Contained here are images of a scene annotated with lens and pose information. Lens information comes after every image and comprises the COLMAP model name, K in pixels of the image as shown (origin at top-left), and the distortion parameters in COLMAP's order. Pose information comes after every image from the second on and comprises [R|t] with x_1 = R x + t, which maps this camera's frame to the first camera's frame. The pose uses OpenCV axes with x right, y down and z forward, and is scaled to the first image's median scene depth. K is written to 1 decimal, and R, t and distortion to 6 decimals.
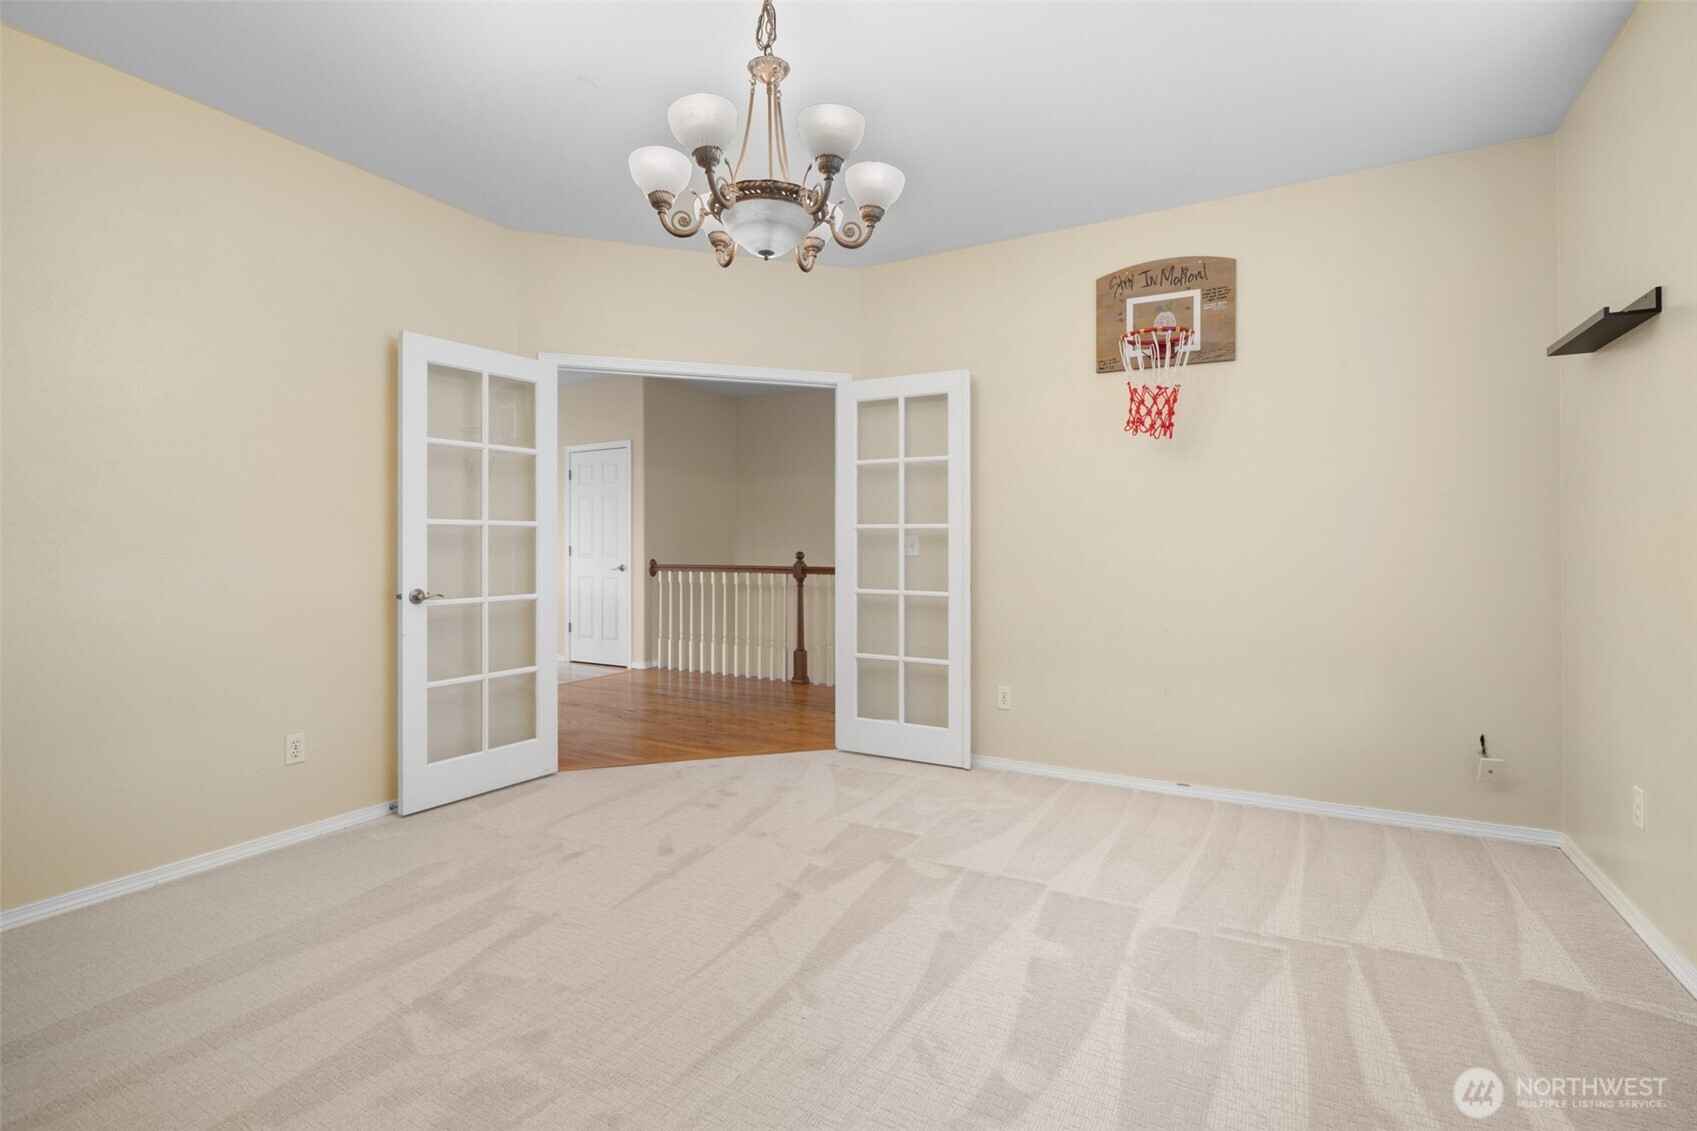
lens RADIAL K [[766.6, 0, 850.8], [0, 766.6, 558.0], [0, 0, 1]] dist [-0.001472, -0.000080]
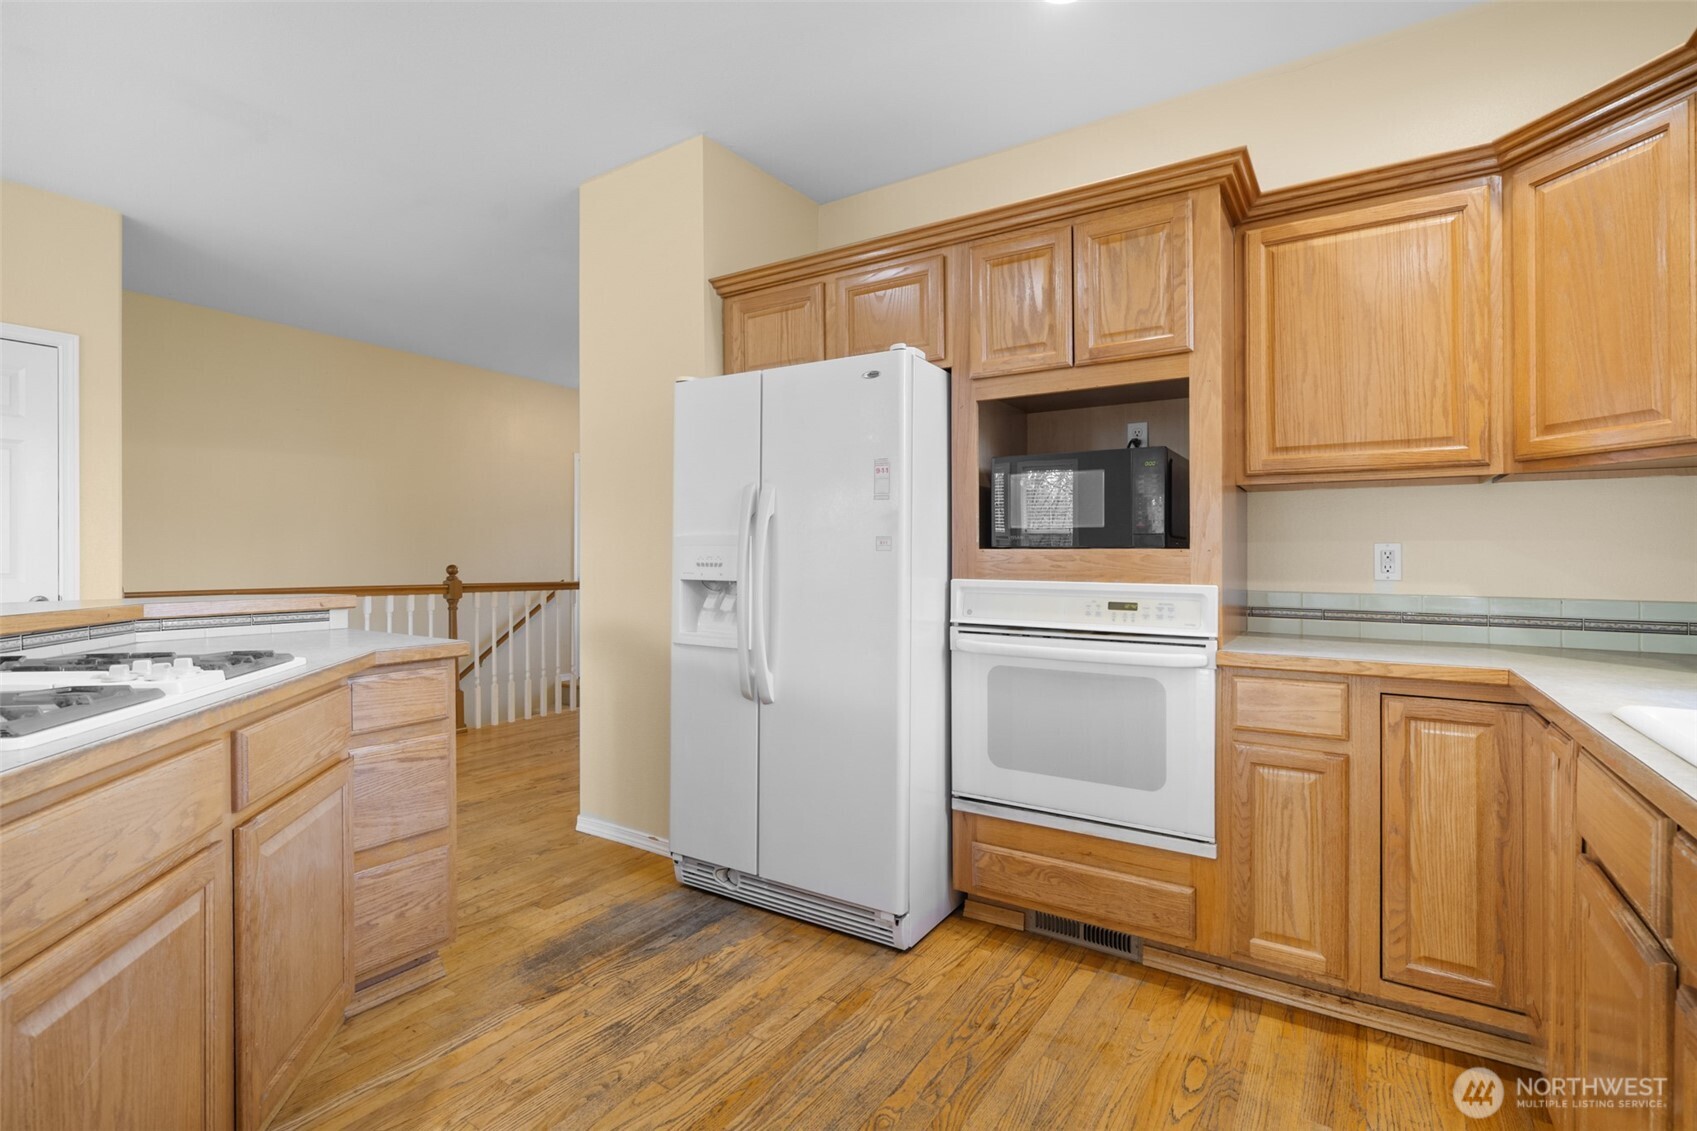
lens RADIAL K [[789.5, 0, 851.1], [0, 789.5, 559.0], [0, 0, 1]] dist [-0.000121, -0.000006]
pose [[0.052902, 0.002028, 0.998598, -0.833691], [0.010540, 0.999941, -0.002589, -0.008383], [-0.998544, 0.010663, 0.052877, 0.540986]]
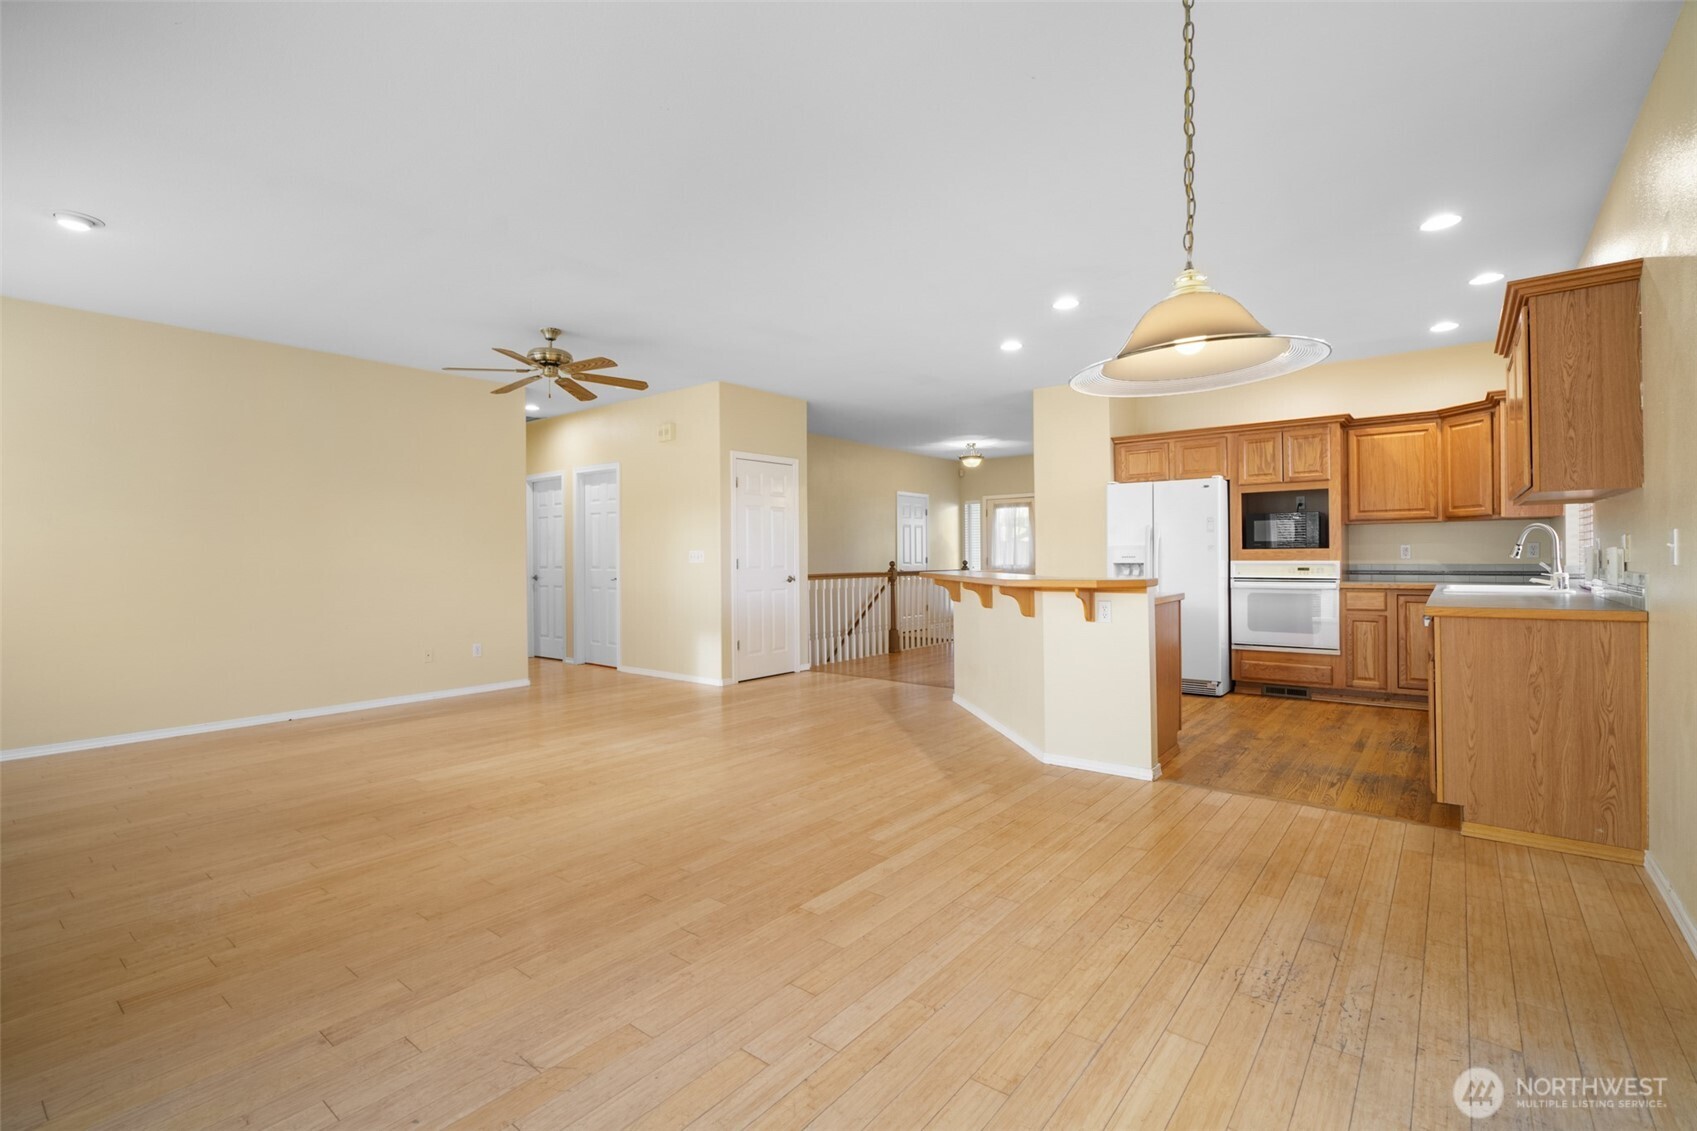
lens RADIAL K [[782.0, 0, 848.5], [0, 782.0, 565.5], [0, 0, 1]] dist [-0.000136, 0.000360]
pose [[0.136247, -0.011053, 0.990613, -1.506342], [0.025652, 0.999642, 0.007626, -0.013348], [-0.990343, 0.024372, 0.136481, 0.861401]]
